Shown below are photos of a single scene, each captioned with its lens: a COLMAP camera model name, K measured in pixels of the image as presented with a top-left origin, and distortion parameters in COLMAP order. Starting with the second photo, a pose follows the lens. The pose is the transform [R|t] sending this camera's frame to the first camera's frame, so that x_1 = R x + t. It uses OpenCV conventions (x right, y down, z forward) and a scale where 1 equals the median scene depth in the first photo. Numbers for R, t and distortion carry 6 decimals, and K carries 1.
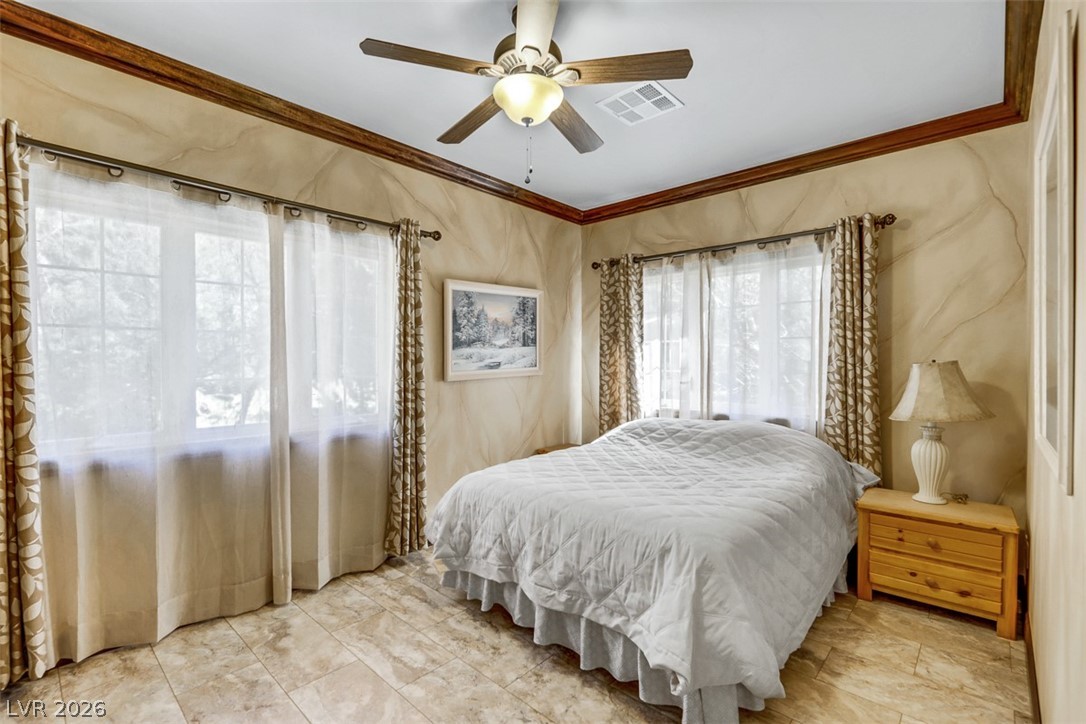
lens RADIAL K [[490.1, 0, 532.6], [0, 490.1, 362.4], [0, 0, 1]] dist [-0.002857, -0.000674]
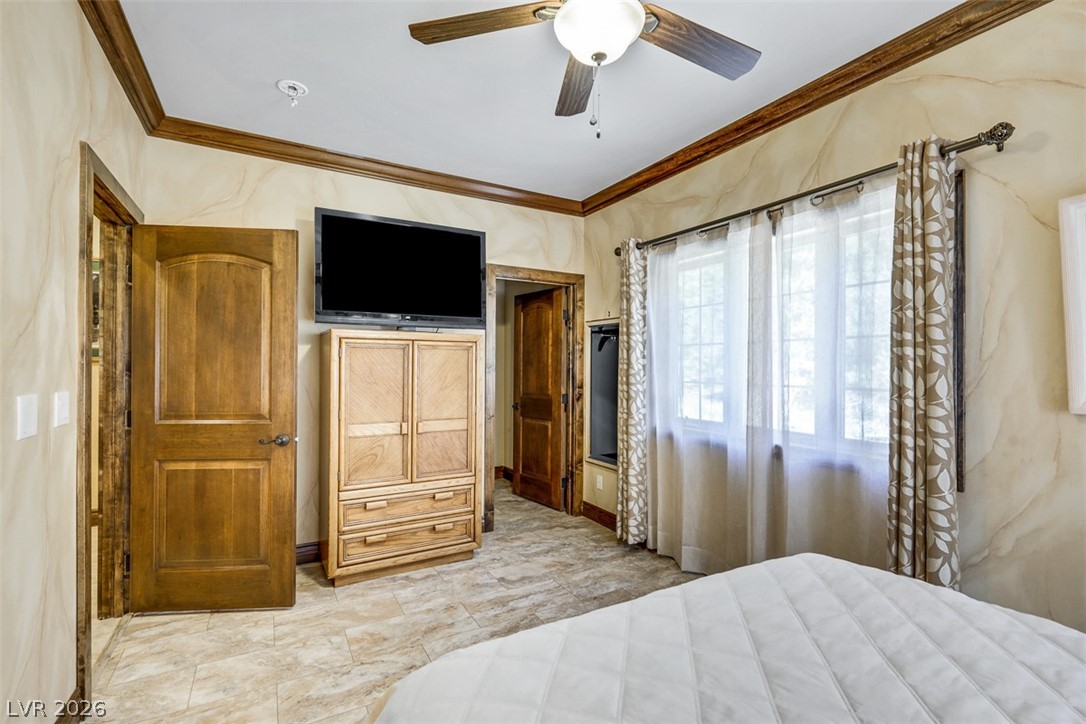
lens RADIAL K [[490.1, 0, 533.8], [0, 490.1, 364.1], [0, 0, 1]] dist [-0.002857, -0.000674]
pose [[-0.312338, -0.009952, -0.949919, 0.558837], [-0.014579, 0.999878, -0.005682, 0.001312], [0.949859, 0.012074, -0.312445, 0.838282]]
